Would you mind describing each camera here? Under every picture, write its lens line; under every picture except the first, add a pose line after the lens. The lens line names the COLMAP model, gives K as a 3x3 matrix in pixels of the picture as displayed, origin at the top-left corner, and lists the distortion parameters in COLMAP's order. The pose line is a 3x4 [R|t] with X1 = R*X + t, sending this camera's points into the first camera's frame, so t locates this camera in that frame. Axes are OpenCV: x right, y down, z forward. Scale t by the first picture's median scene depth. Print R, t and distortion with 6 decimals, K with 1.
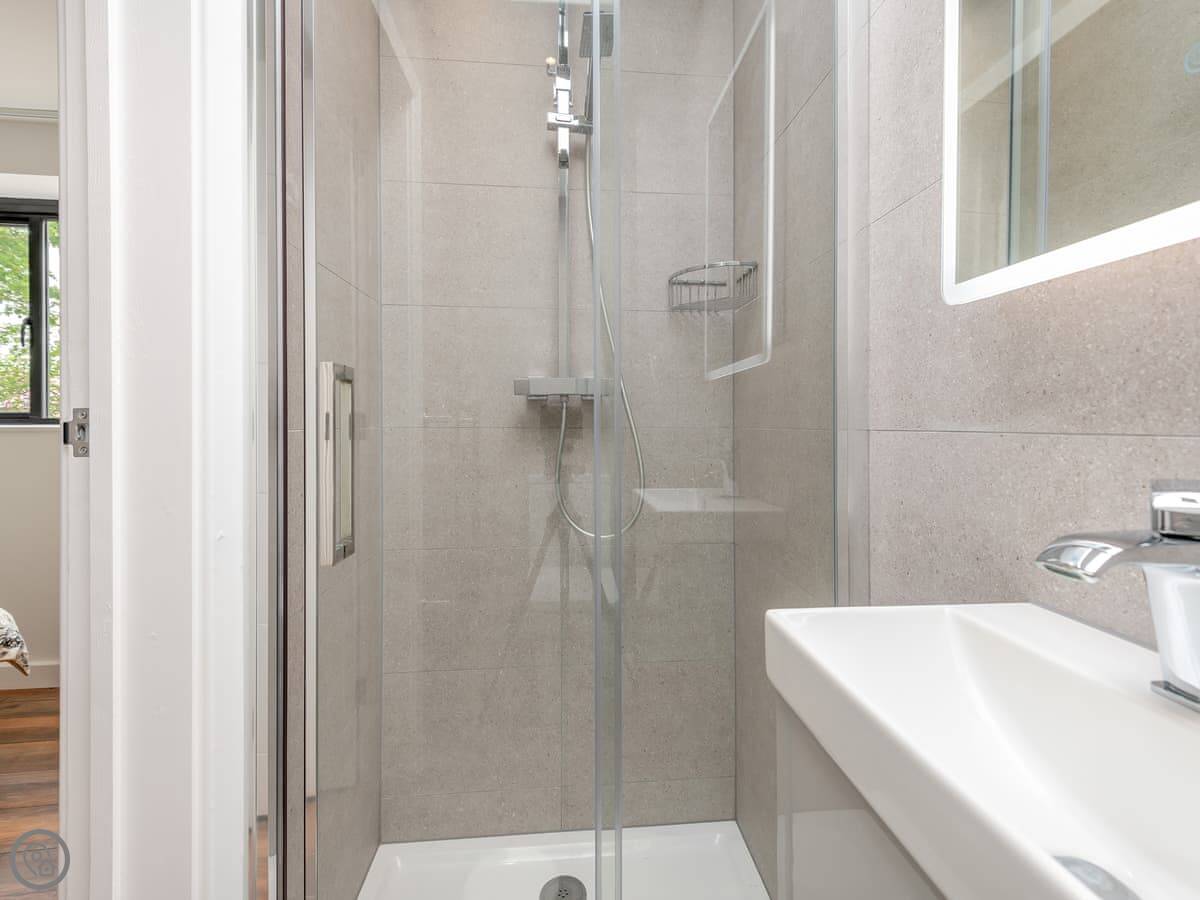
lens RADIAL K [[540.9, 0, 608.7], [0, 540.9, 444.0], [0, 0, 1]] dist [0.002602, -0.000033]
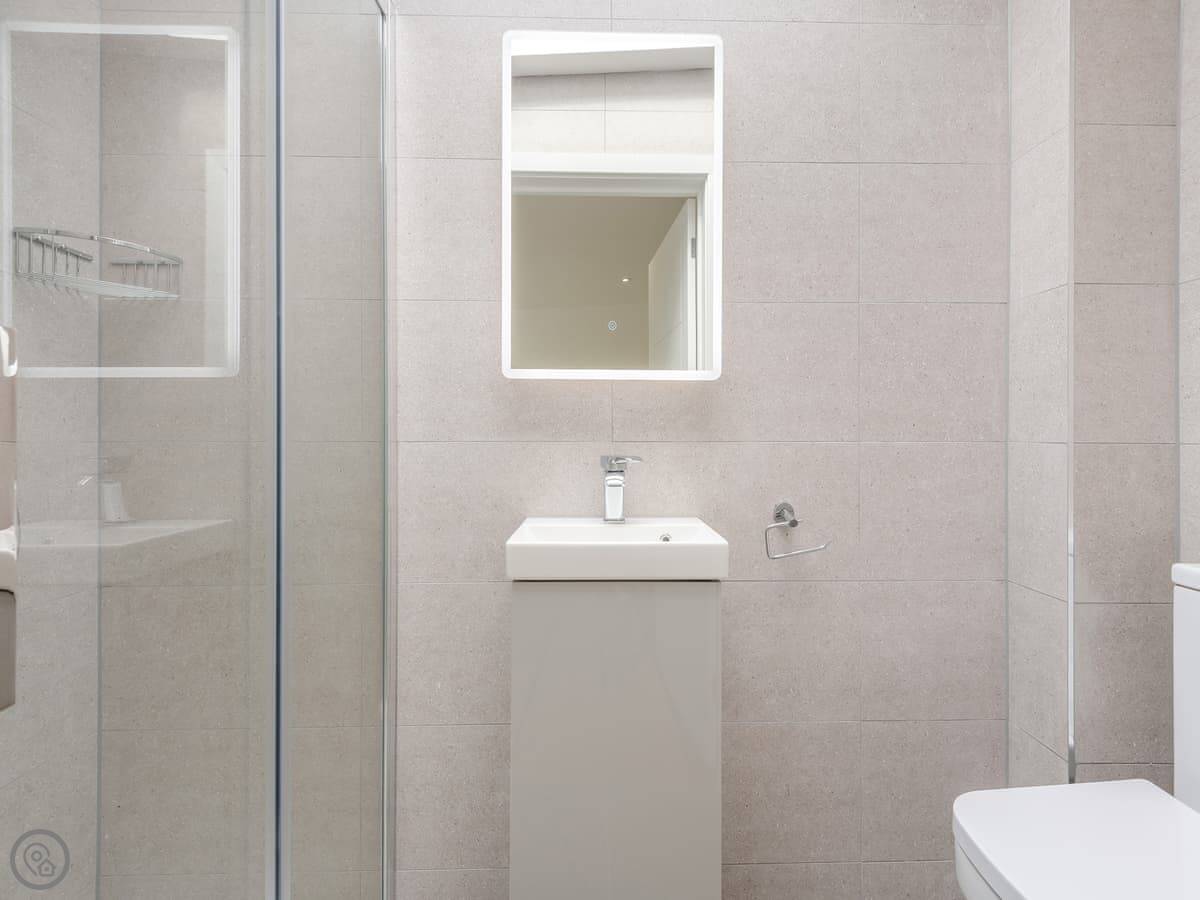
lens RADIAL K [[540.9, 0, 608.7], [0, 540.9, 444.0], [0, 0, 1]] dist [0.002602, -0.000033]
pose [[0.064389, -0.005486, 0.997910, -0.931151], [0.036883, 0.999315, 0.003114, -0.002703], [-0.997243, 0.036605, 0.064547, 0.342430]]
